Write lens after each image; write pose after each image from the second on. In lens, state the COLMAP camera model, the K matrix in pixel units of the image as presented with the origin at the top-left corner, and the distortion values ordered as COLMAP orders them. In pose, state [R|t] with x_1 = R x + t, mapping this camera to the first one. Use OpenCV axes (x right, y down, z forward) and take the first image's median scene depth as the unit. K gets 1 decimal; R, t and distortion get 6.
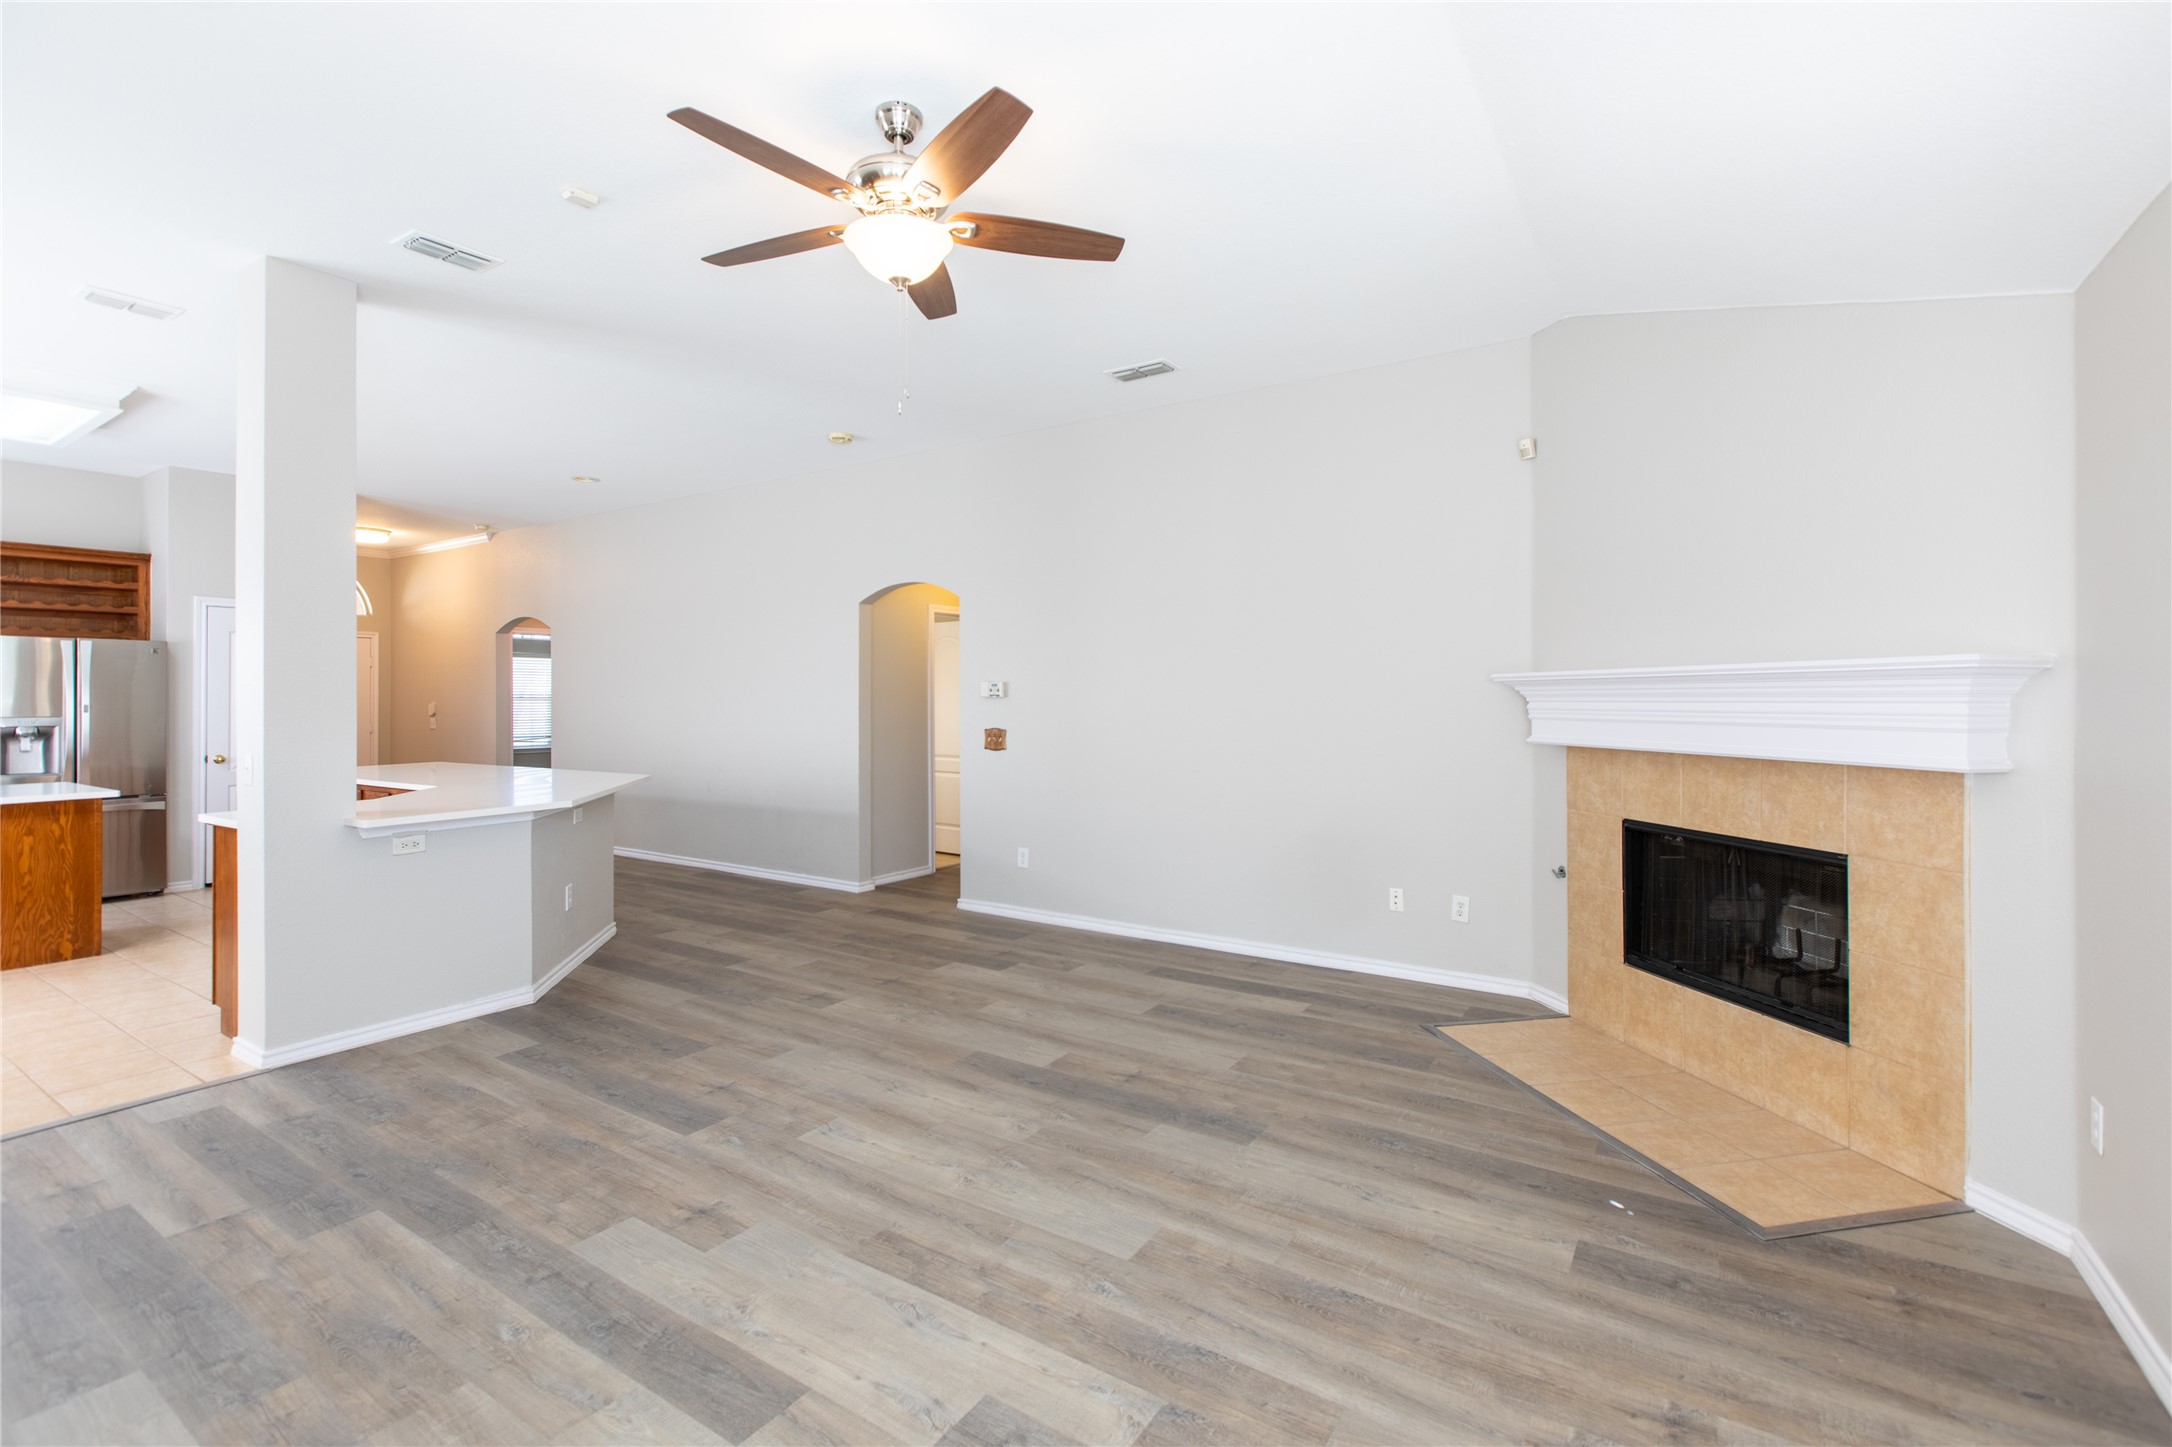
lens RADIAL K [[963.9, 0, 1090.4], [0, 963.9, 693.7], [0, 0, 1]] dist [0.001598, -0.000416]
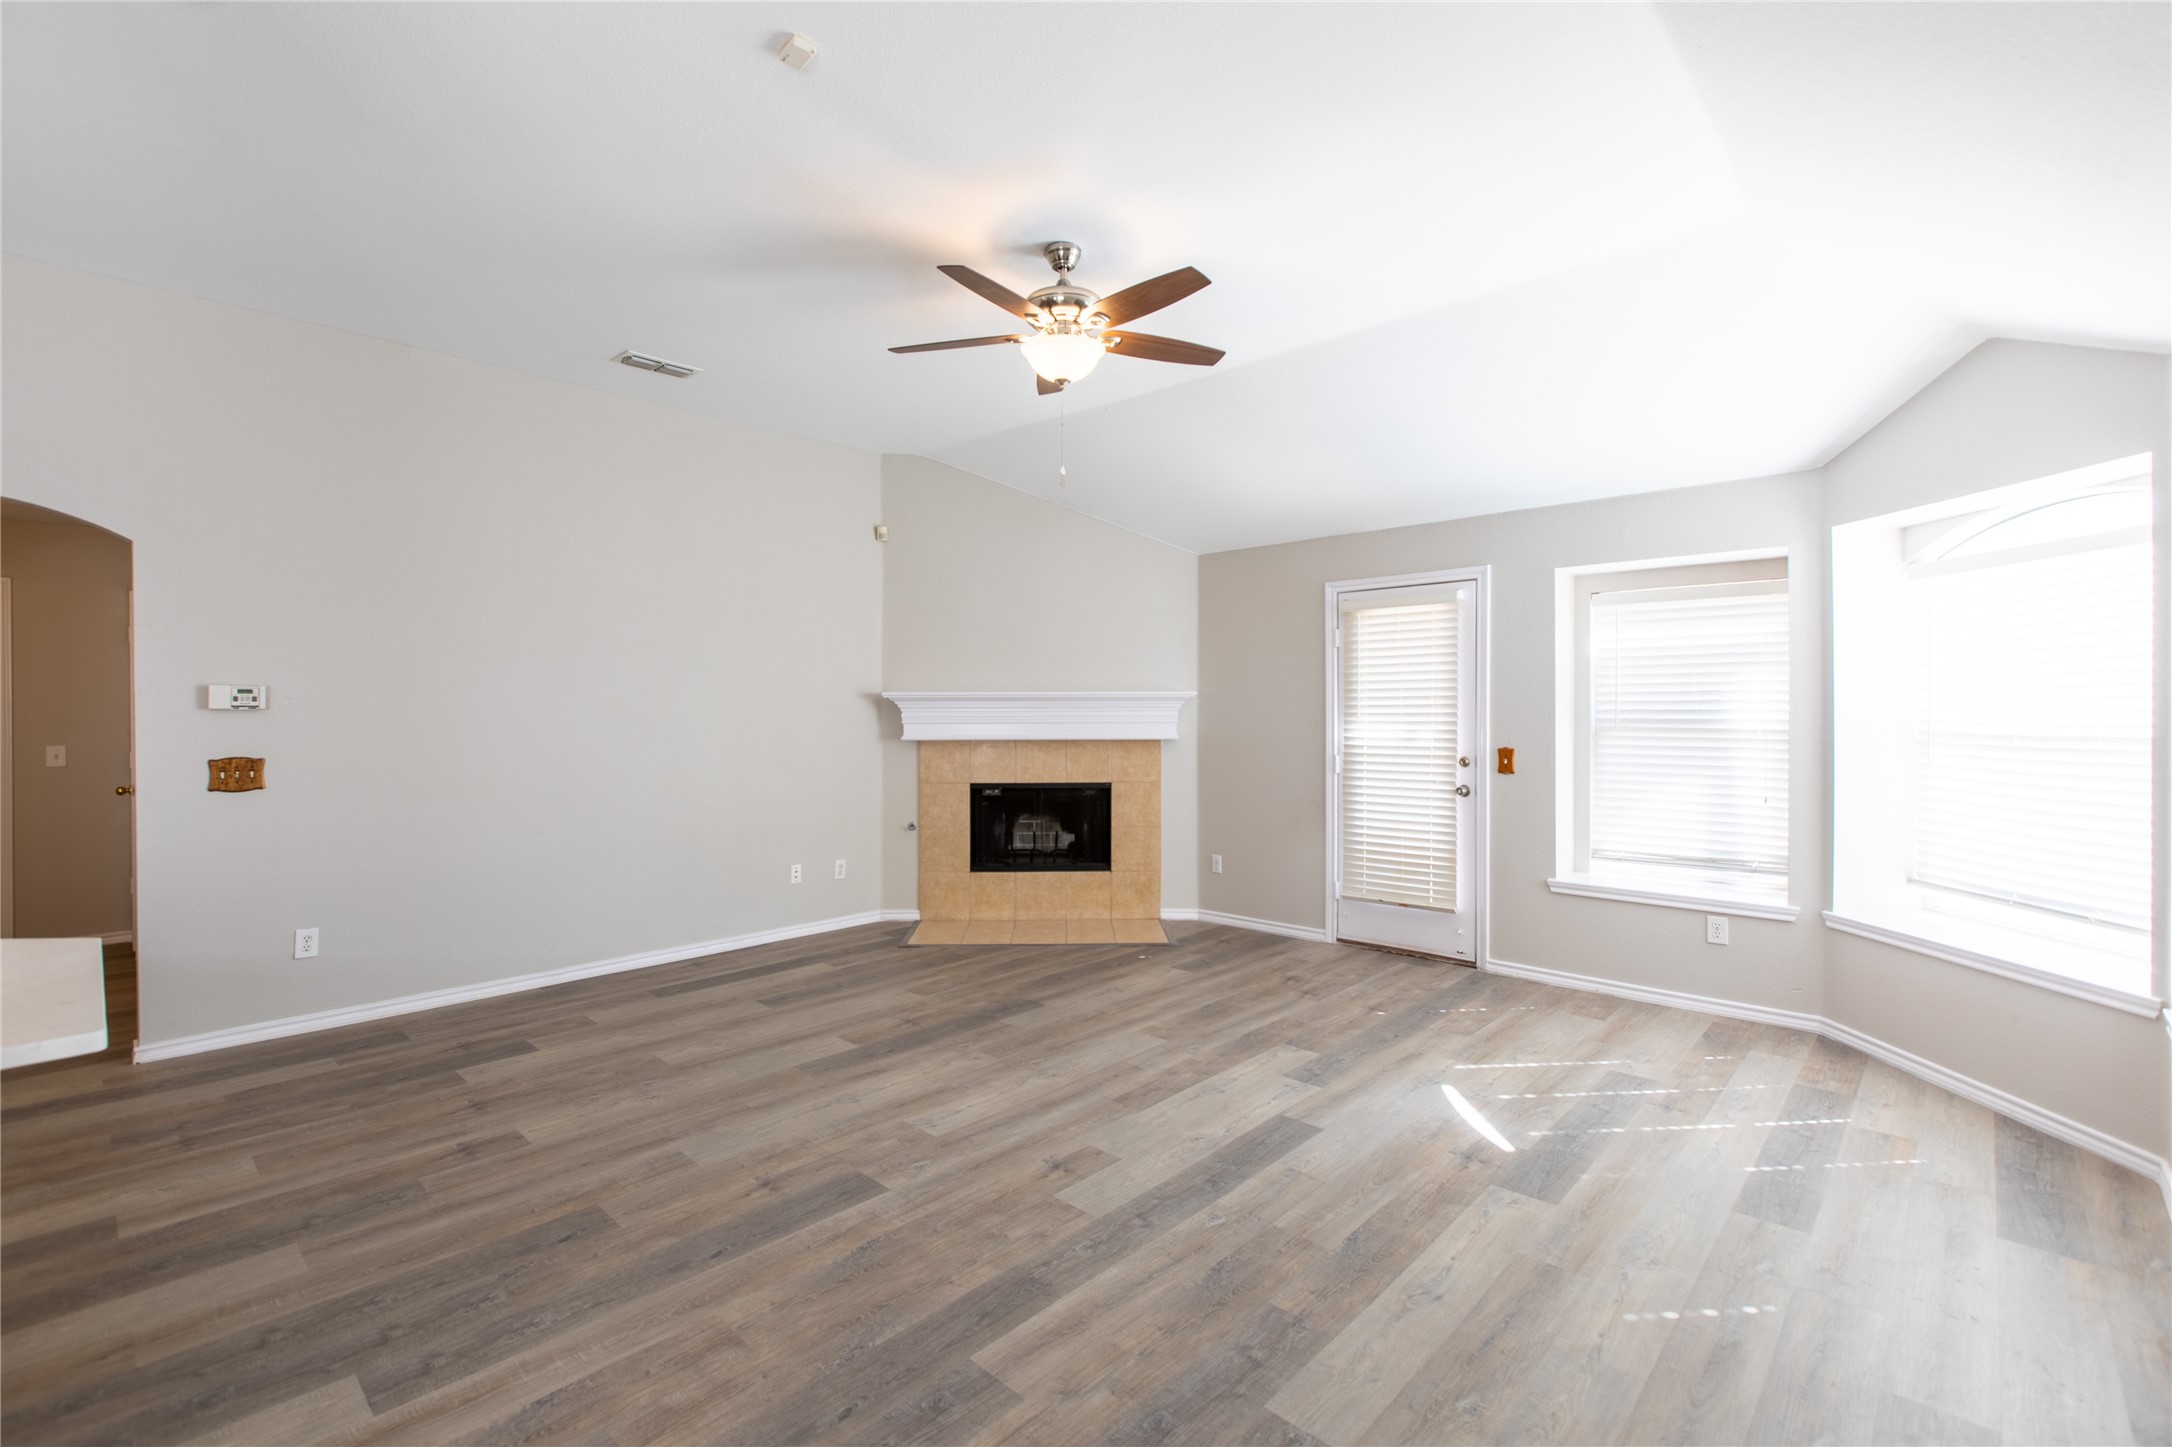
lens RADIAL K [[959.9, 0, 1089.5], [0, 959.9, 720.4], [0, 0, 1]] dist [0.004334, -0.000302]
pose [[0.172575, -0.012179, 0.984921, -1.066068], [-0.003538, 0.999909, 0.012984, 0.001217], [-0.984990, -0.005725, 0.172516, 0.550365]]
